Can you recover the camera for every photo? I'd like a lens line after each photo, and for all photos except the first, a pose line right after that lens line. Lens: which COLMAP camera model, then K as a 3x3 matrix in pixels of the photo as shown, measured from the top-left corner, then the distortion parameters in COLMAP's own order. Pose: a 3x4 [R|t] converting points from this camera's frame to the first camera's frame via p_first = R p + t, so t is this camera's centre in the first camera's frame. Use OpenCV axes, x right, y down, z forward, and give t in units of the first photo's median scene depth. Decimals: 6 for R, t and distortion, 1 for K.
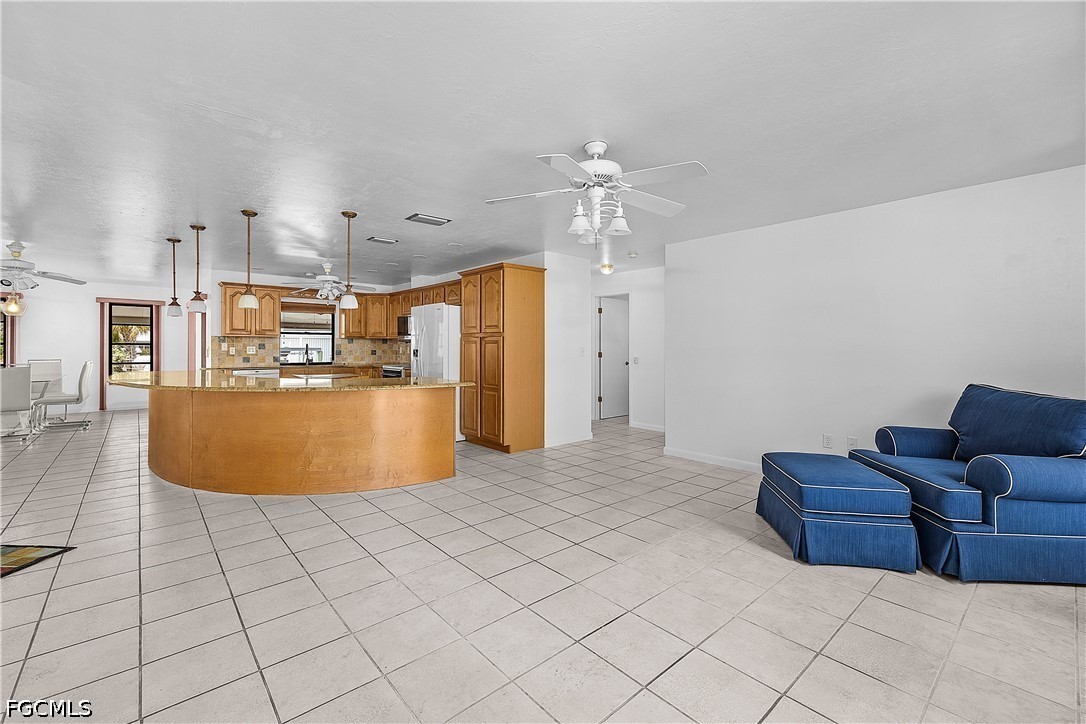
lens RADIAL K [[463.1, 0, 543.5], [0, 463.1, 343.0], [0, 0, 1]] dist [0.000420, 0.000158]
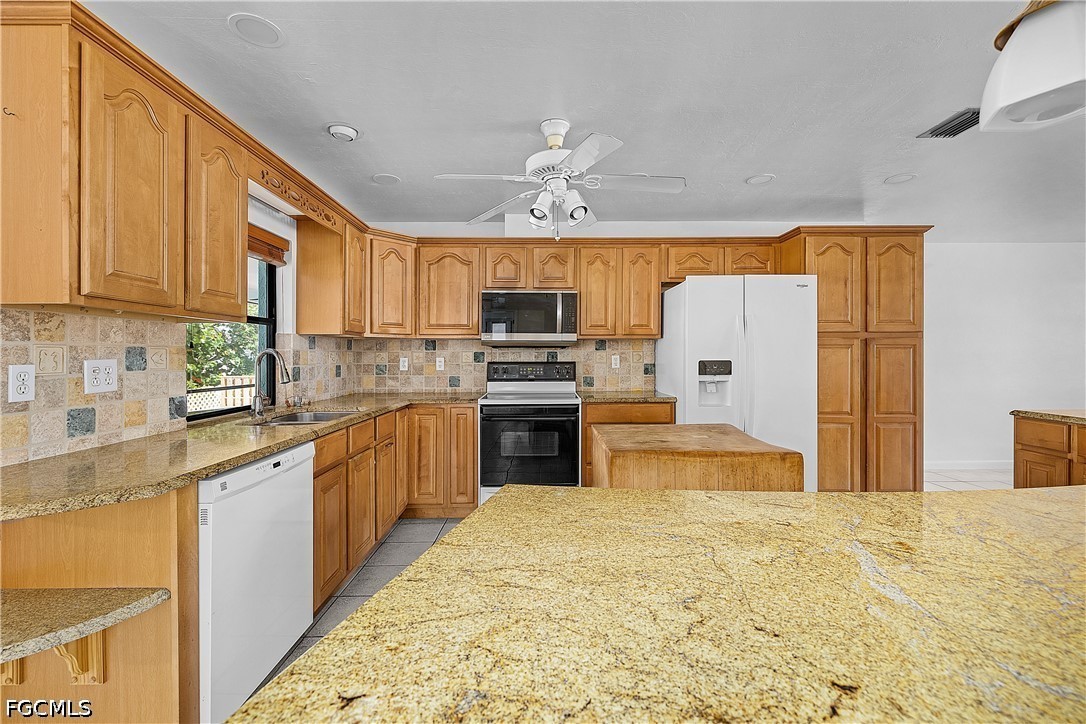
lens RADIAL K [[457.2, 0, 542.0], [0, 457.2, 354.9], [0, 0, 1]] dist [0.000093, 0.000046]
pose [[0.654928, -0.005372, 0.755672, -0.697150], [0.000433, 0.999977, 0.006733, 0.003955], [-0.755691, -0.004083, 0.654916, 0.733706]]
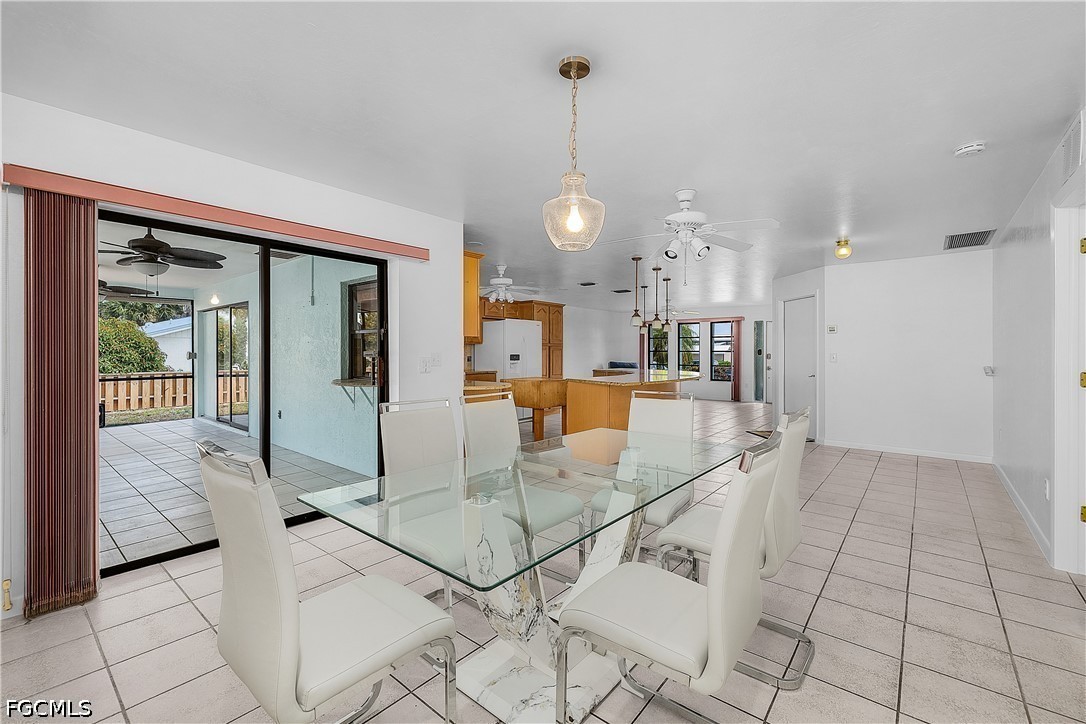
lens RADIAL K [[462.4, 0, 542.3], [0, 462.4, 353.0], [0, 0, 1]] dist [0.011185, 0.000107]
pose [[-0.156273, -0.006374, 0.987693, -1.345633], [-0.013364, 0.999901, 0.004338, 0.003549], [-0.987624, -0.012521, -0.156342, 1.007645]]
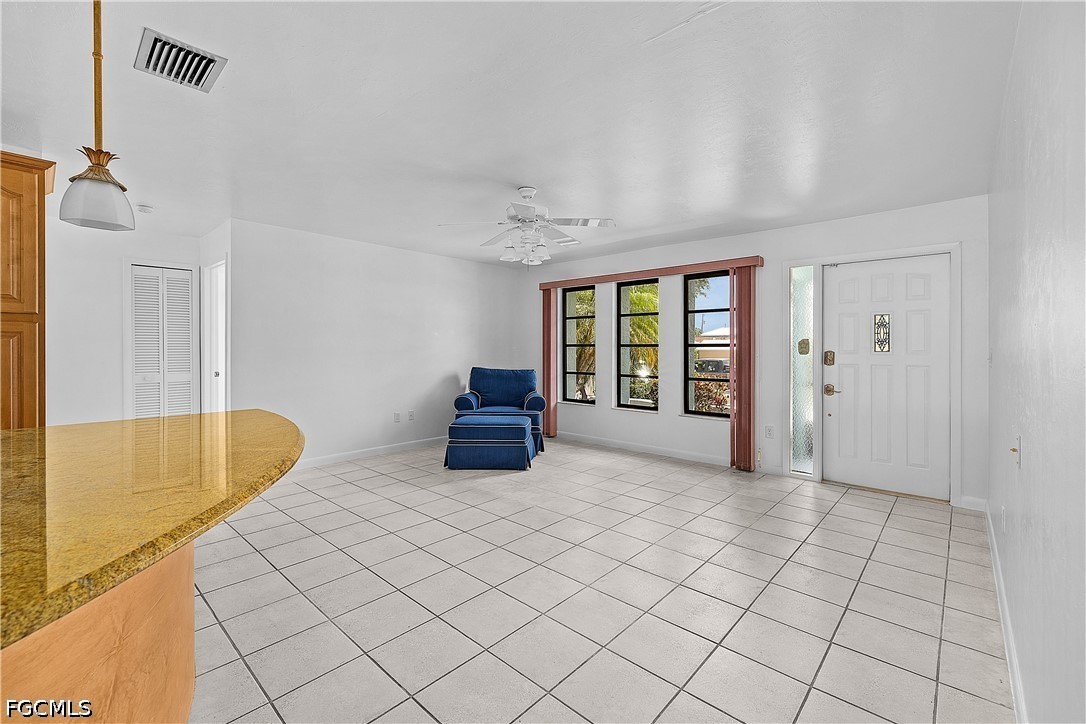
lens RADIAL K [[459.4, 0, 544.3], [0, 459.4, 351.2], [0, 0, 1]] dist [-0.000651, 0.000021]
pose [[-0.112024, -0.009109, 0.993664, -0.438874], [-0.011699, 0.999901, 0.007847, 0.003000], [-0.993637, -0.010746, -0.112119, 0.419406]]
